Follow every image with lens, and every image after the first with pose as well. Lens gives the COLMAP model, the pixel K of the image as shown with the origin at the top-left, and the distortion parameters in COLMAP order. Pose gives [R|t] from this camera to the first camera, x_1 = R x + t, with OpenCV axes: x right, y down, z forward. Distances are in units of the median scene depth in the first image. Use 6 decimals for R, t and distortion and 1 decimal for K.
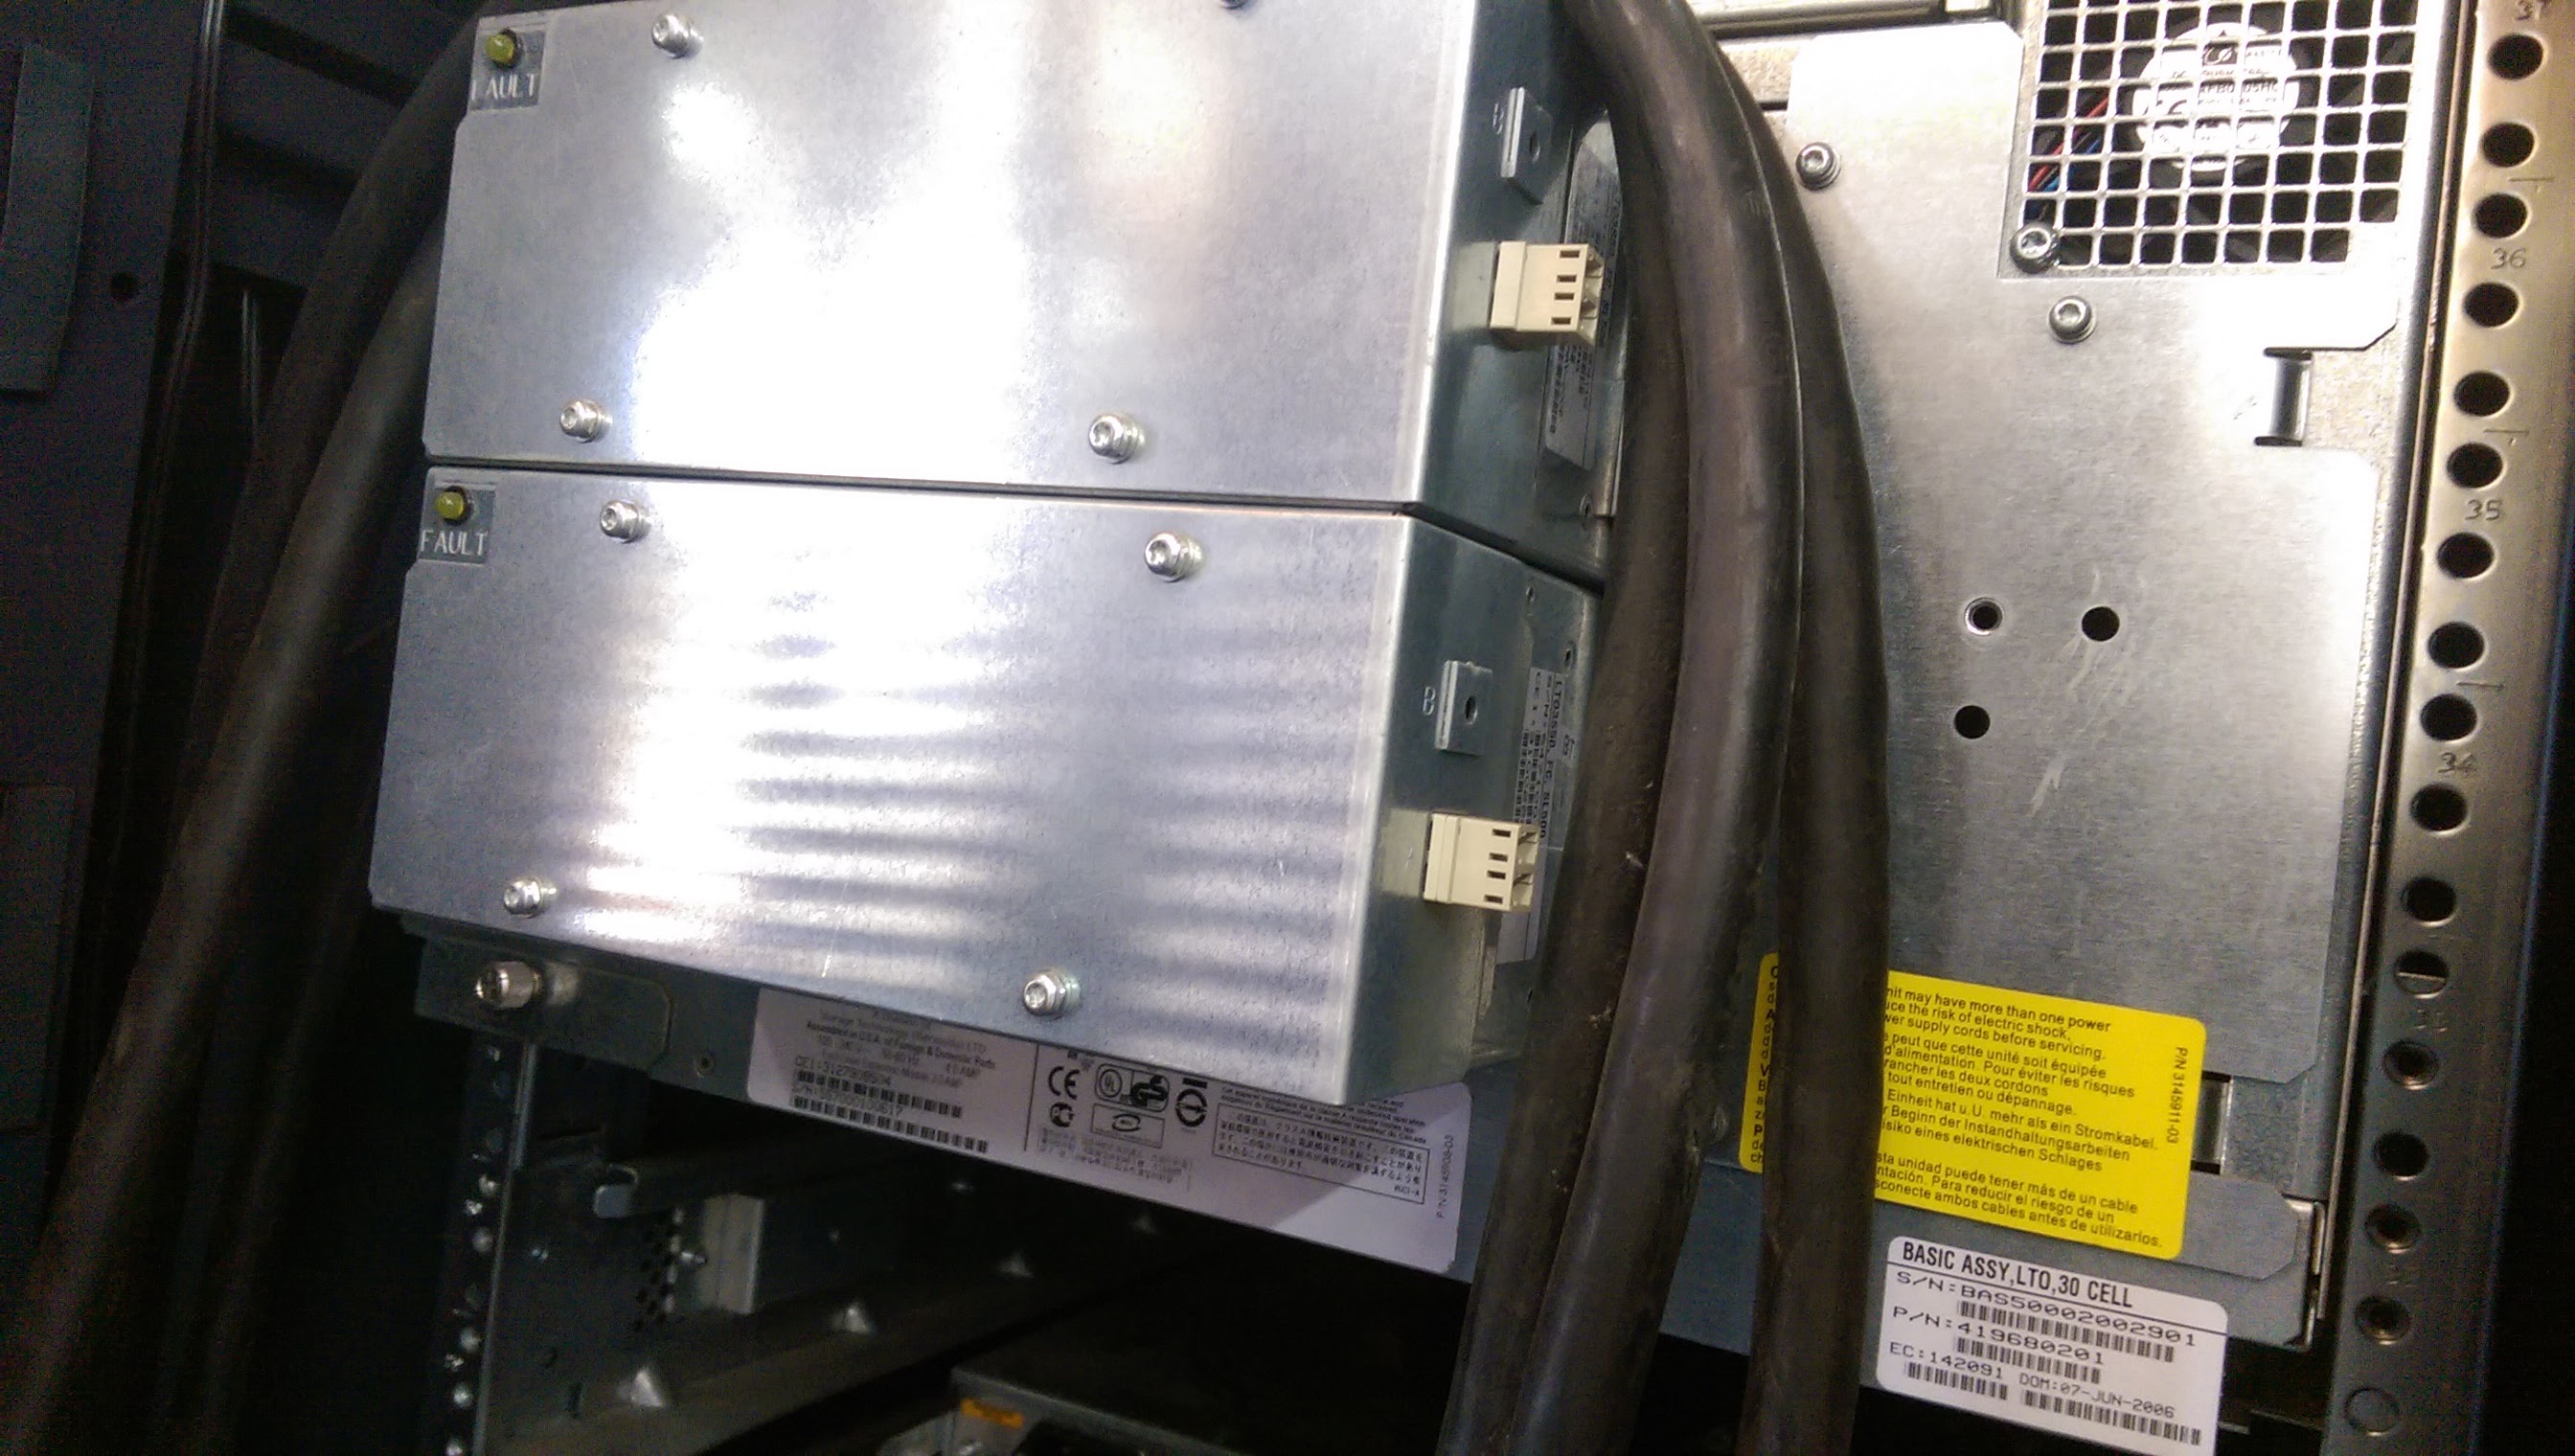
lens RADIAL K [[1850.9, 0, 1294.1], [0, 1850.9, 719.3], [0, 0, 1]] dist [0.127247, -0.180380]
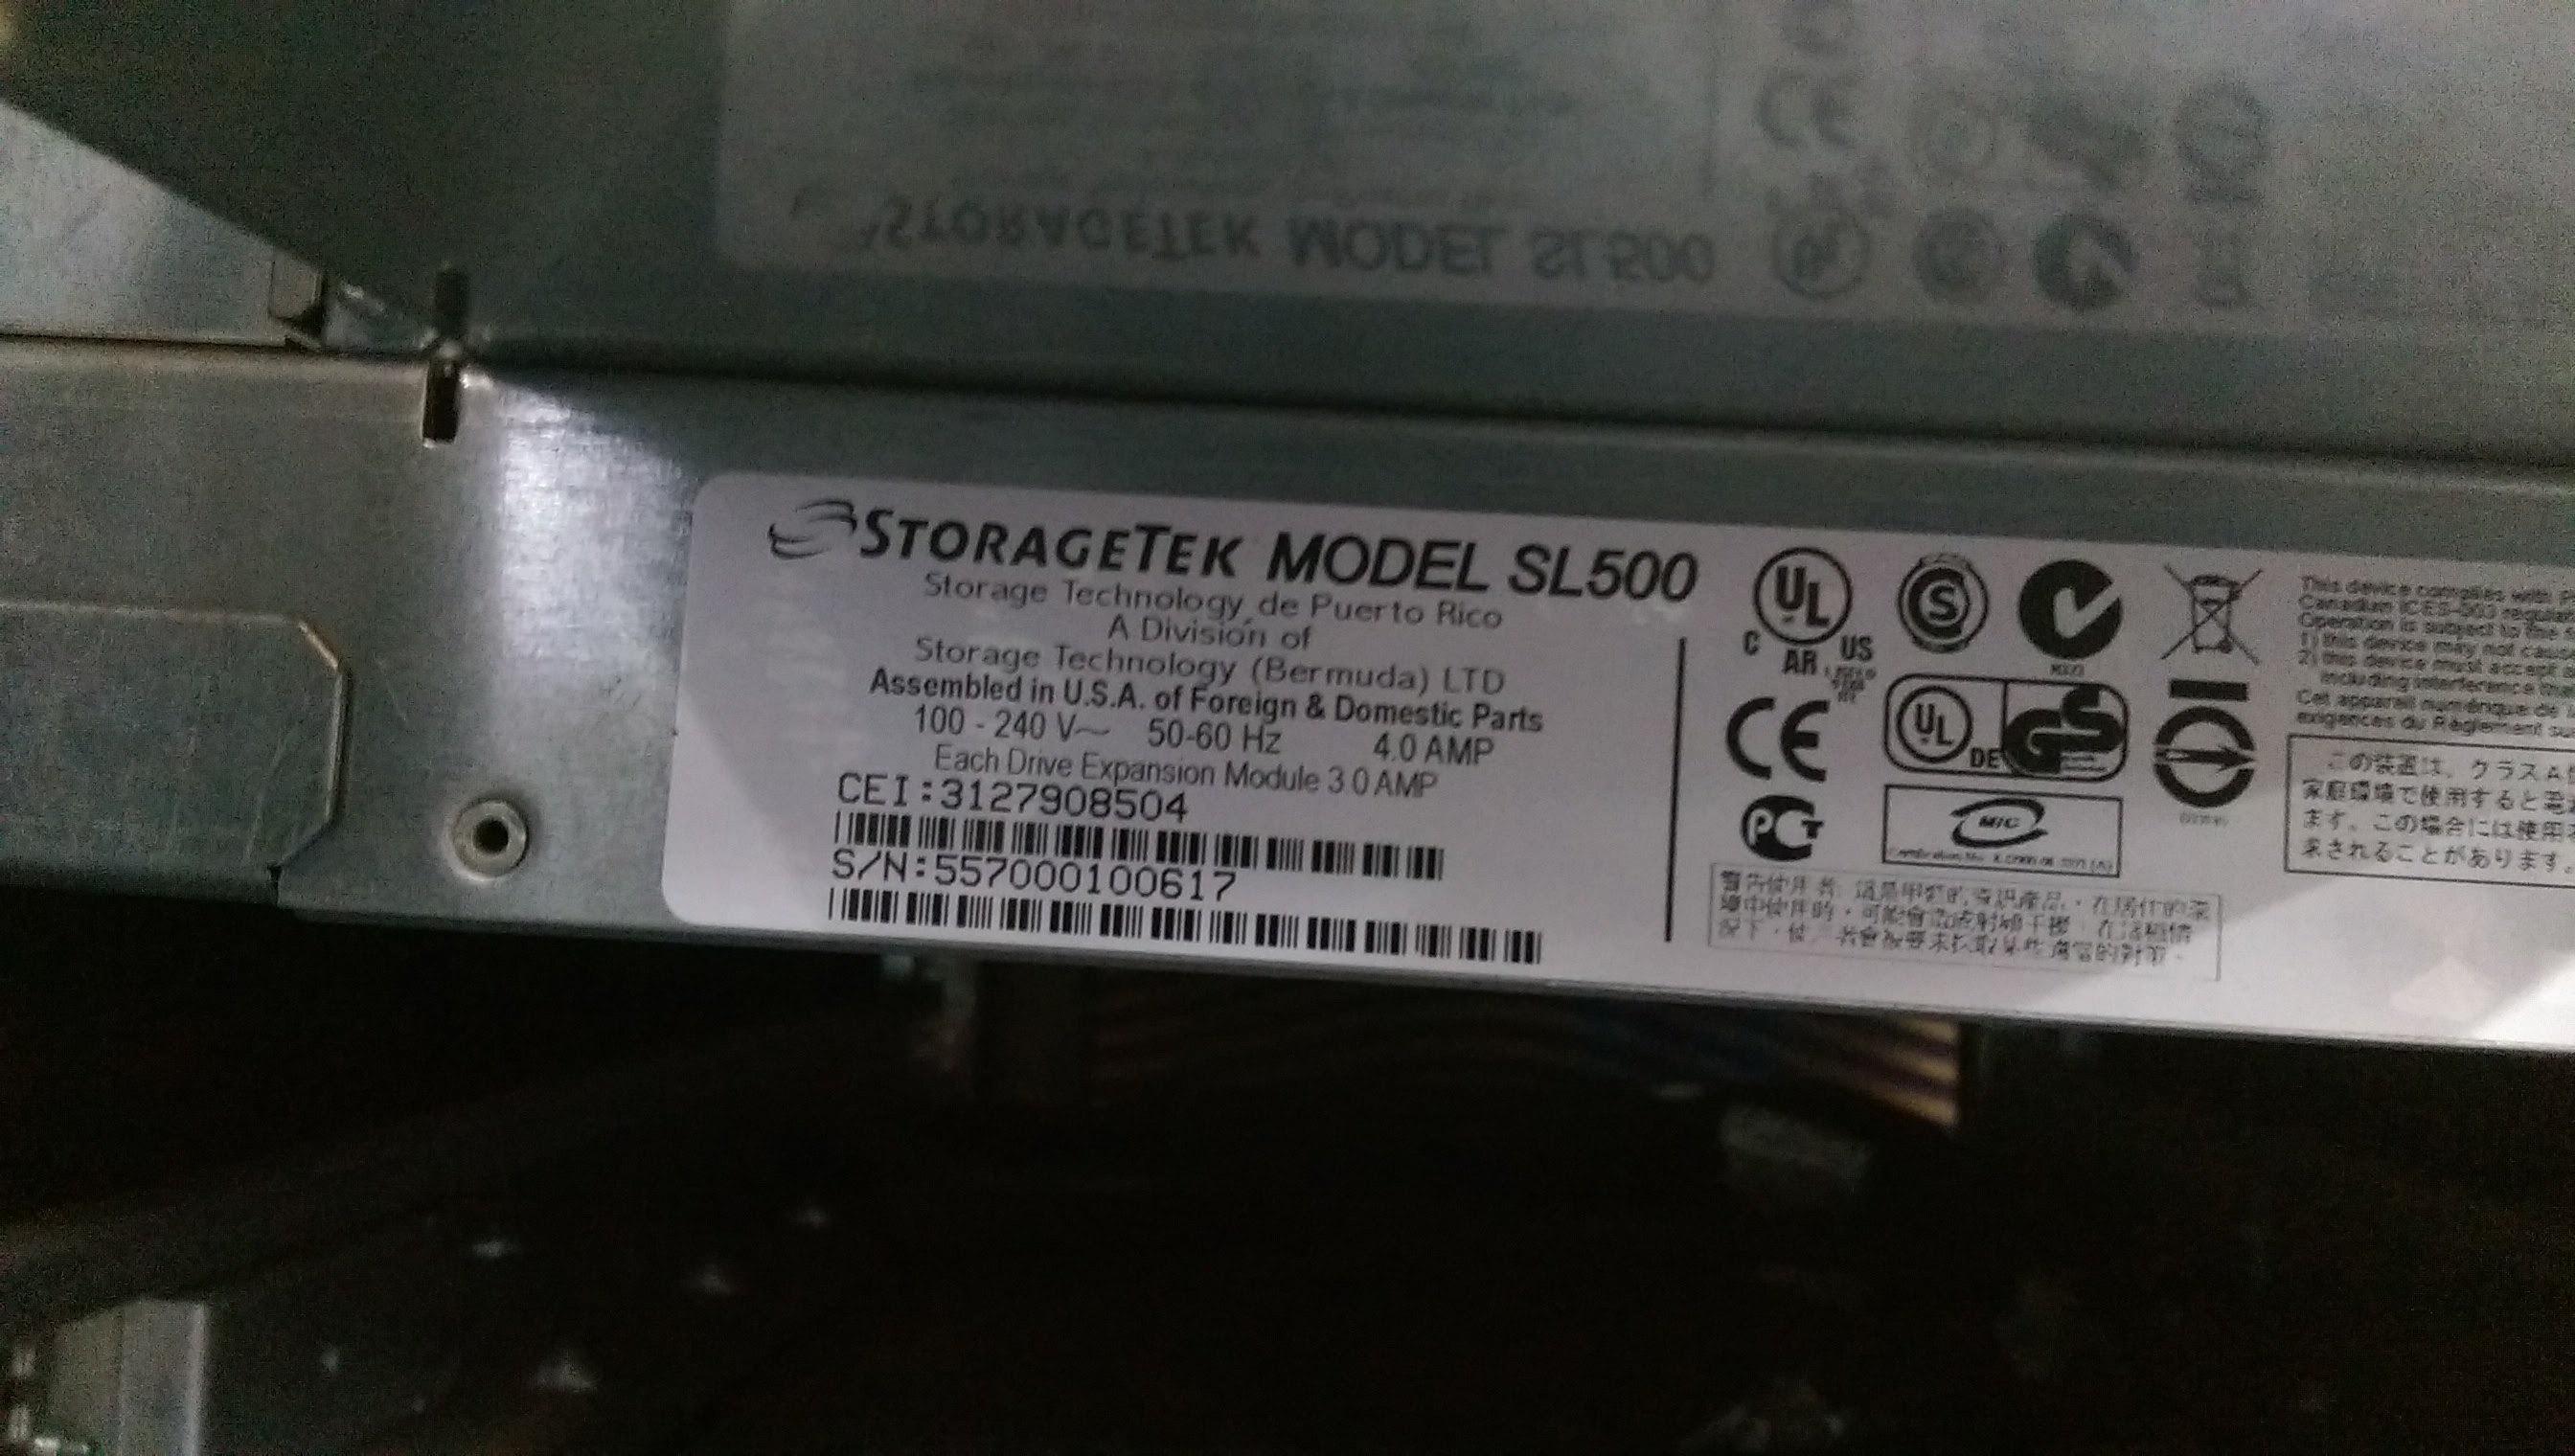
lens RADIAL K [[1850.9, 0, 1294.1], [0, 1850.9, 719.3], [0, 0, 1]] dist [0.127247, -0.180380]
pose [[0.900666, -0.033580, 0.433212, -0.354786], [0.036732, 0.999325, 0.001095, 0.181046], [-0.432956, 0.014927, 0.901292, 0.689419]]
